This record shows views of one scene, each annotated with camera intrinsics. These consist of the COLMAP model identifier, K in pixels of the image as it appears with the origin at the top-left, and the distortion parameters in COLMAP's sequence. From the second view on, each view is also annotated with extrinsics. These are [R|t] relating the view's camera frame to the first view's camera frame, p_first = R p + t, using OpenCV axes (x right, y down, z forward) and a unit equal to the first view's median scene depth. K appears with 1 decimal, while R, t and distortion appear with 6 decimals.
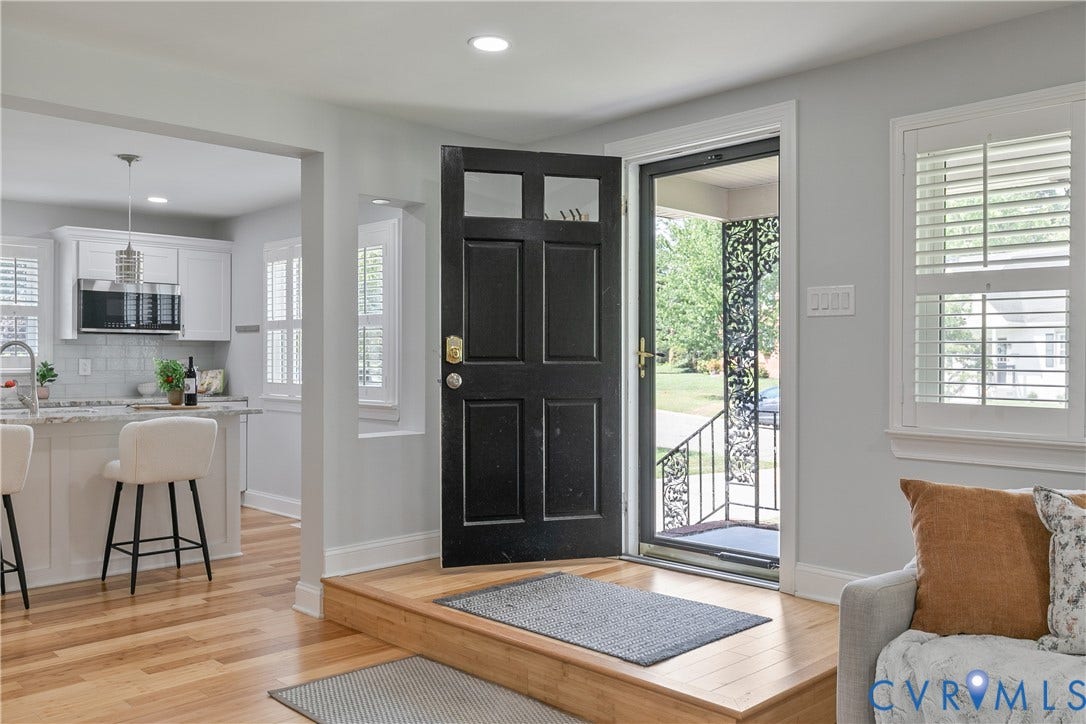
lens RADIAL K [[910.3, 0, 548.2], [0, 910.3, 359.0], [0, 0, 1]] dist [0.005442, -0.006384]
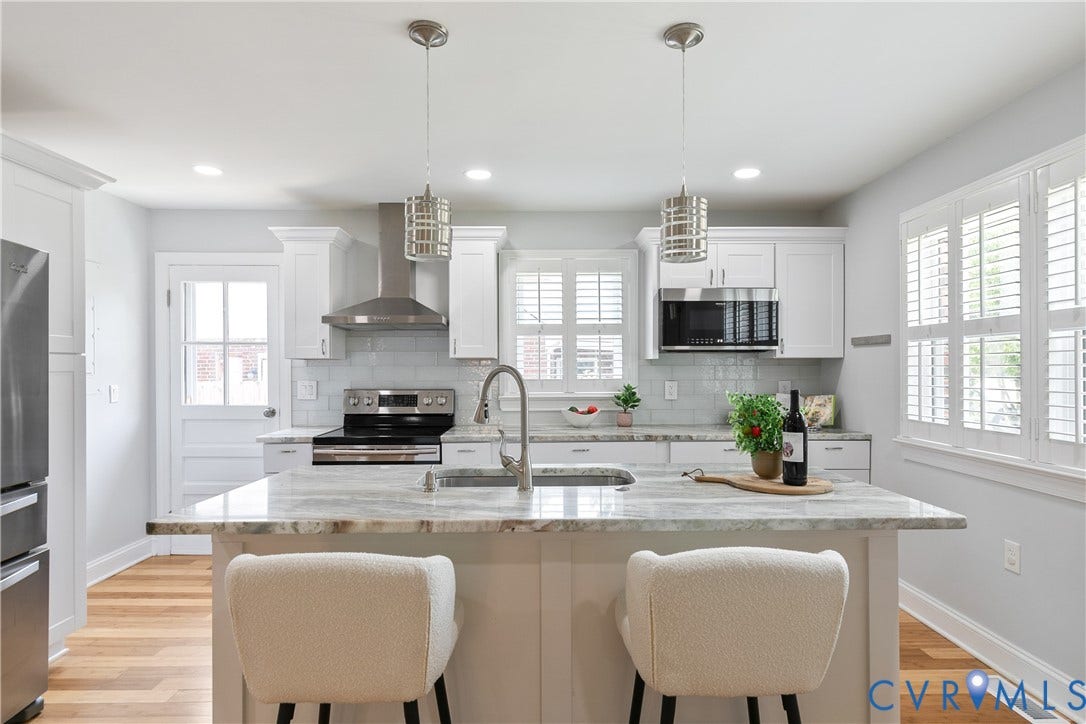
lens RADIAL K [[590.2, 0, 548.4], [0, 590.2, 368.3], [0, 0, 1]] dist [0.001746, 0.000213]
pose [[0.724641, -0.005026, -0.689108, -0.209427], [0.003405, 0.999987, -0.003713, -0.011281], [0.689118, 0.000344, 0.724649, 0.527070]]
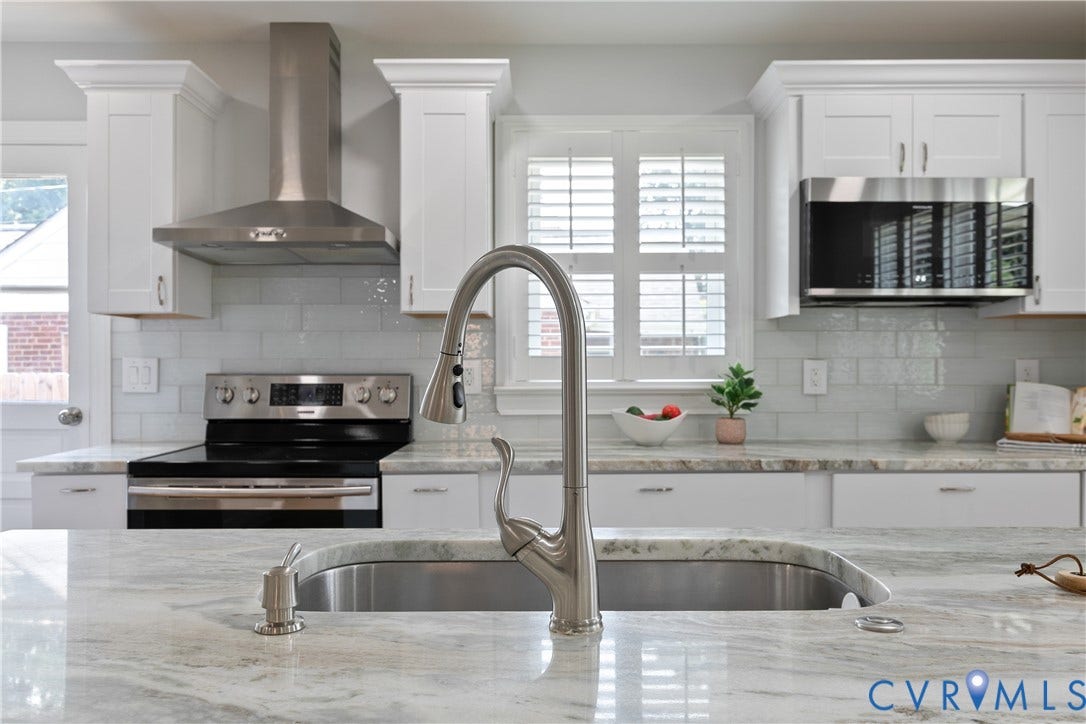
lens RADIAL K [[823.2, 0, 555.5], [0, 823.2, 364.3], [0, 0, 1]] dist [0.003381, -0.001560]
pose [[0.717403, -0.007161, -0.696621, -0.321038], [0.001659, 0.999962, -0.008571, 0.005908], [0.696656, 0.004993, 0.717388, 0.626348]]
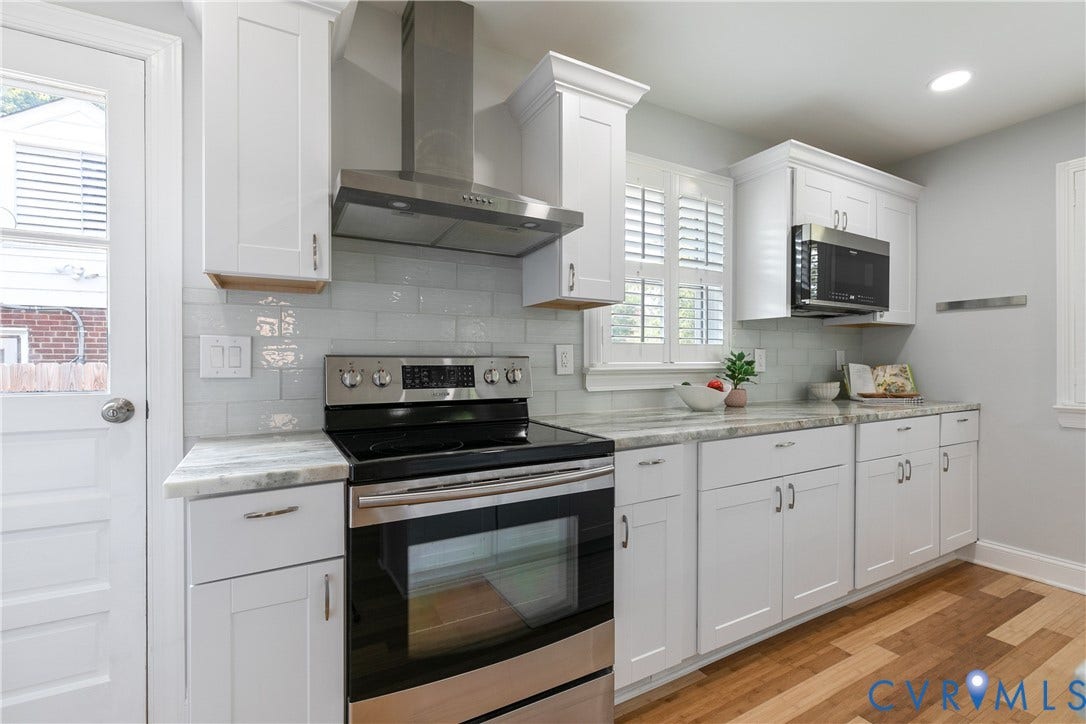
lens RADIAL K [[487.7, 0, 549.3], [0, 487.7, 360.6], [0, 0, 1]] dist [0.003214, -0.000069]
pose [[0.966553, -0.005287, -0.256411, -0.597432], [0.003704, 0.999971, -0.006656, 0.011533], [0.256439, 0.005483, 0.966545, 0.614304]]
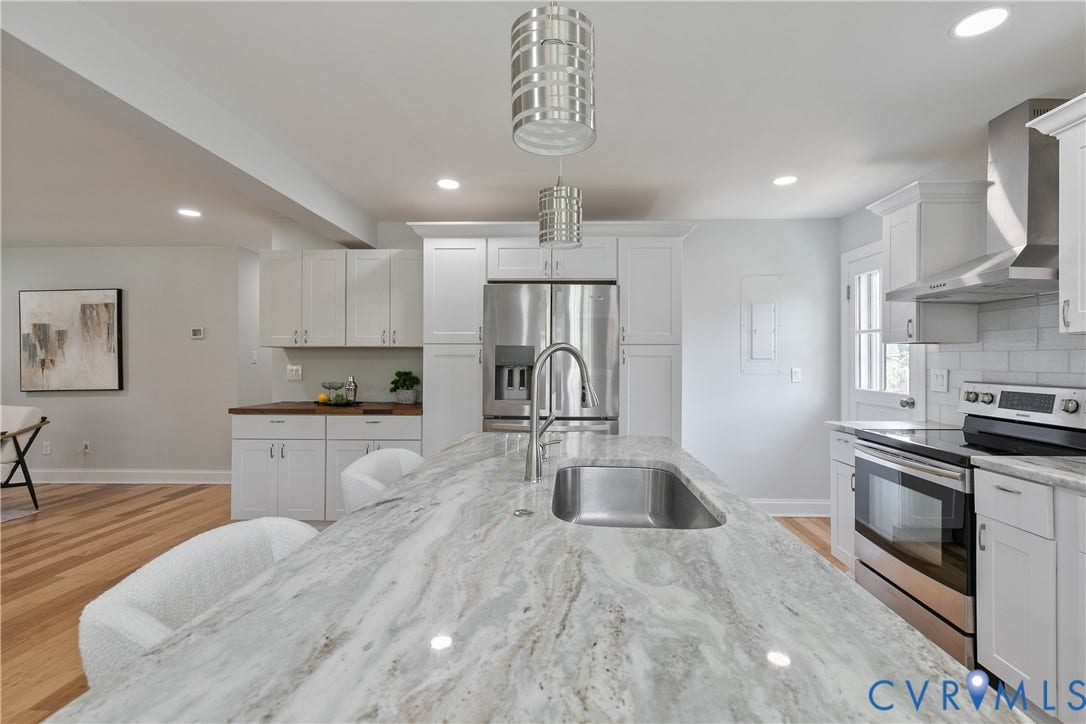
lens RADIAL K [[498.5, 0, 550.5], [0, 498.5, 357.9], [0, 0, 1]] dist [0.000893, 0.000066]
pose [[-0.720734, -0.008440, -0.693160, -0.264832], [-0.006843, 0.999964, -0.005061, -0.006917], [0.693178, 0.001095, -0.720766, 0.867177]]
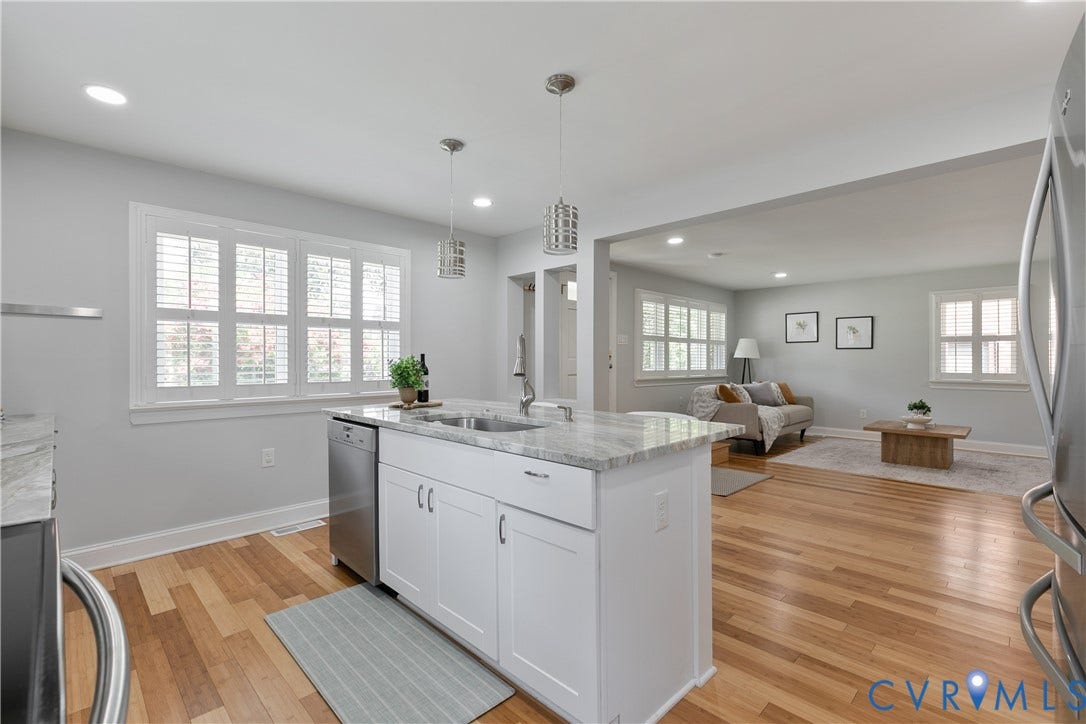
lens RADIAL K [[487.7, 0, 549.3], [0, 487.7, 360.6], [0, 0, 1]] dist [0.003214, -0.000069]
pose [[-0.010751, 0.000052, 0.999942, -0.752461], [0.004454, 0.999990, -0.000005, 0.004853], [-0.999932, 0.004454, -0.010751, 0.701049]]
